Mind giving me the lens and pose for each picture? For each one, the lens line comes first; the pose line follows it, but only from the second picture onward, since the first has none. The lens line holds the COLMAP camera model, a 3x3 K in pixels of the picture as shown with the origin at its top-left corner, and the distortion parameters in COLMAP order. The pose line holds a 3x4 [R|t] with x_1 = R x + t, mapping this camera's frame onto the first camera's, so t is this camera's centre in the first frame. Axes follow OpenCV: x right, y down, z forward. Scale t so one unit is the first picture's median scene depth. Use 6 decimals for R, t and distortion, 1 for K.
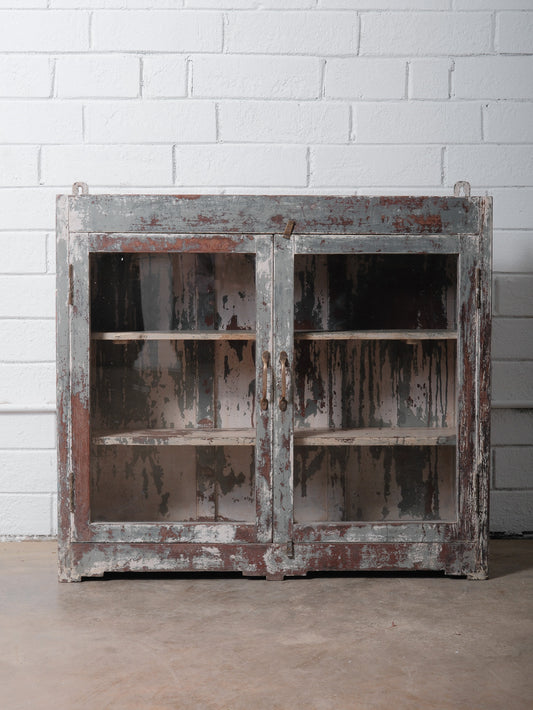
lens RADIAL K [[1179.8, 0, 287.9], [0, 1179.8, 347.4], [0, 0, 1]] dist [0.045430, 0.000000]
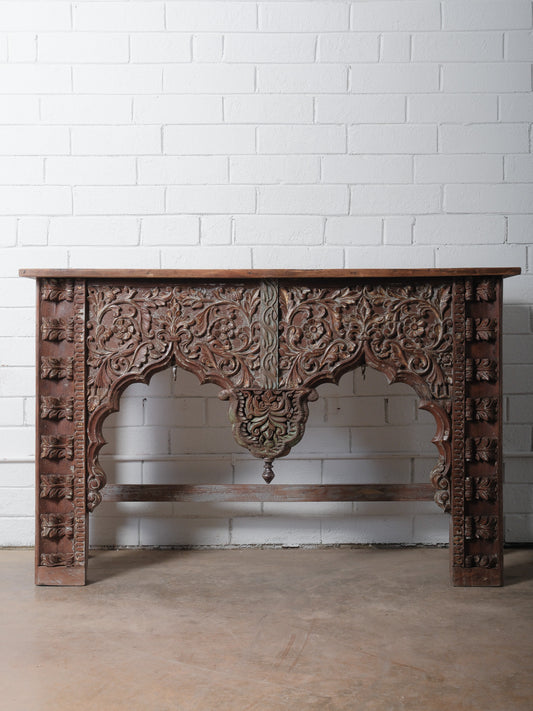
lens RADIAL K [[1035.2, 0, 262.6], [0, 1035.2, 362.0], [0, 0, 1]] dist [0.024814, 0.000000]
pose [[0.999830, -0.003319, -0.018146, -0.024175], [0.003188, 0.999968, -0.007270, -0.057475], [0.018169, 0.007211, 0.999809, -0.273230]]
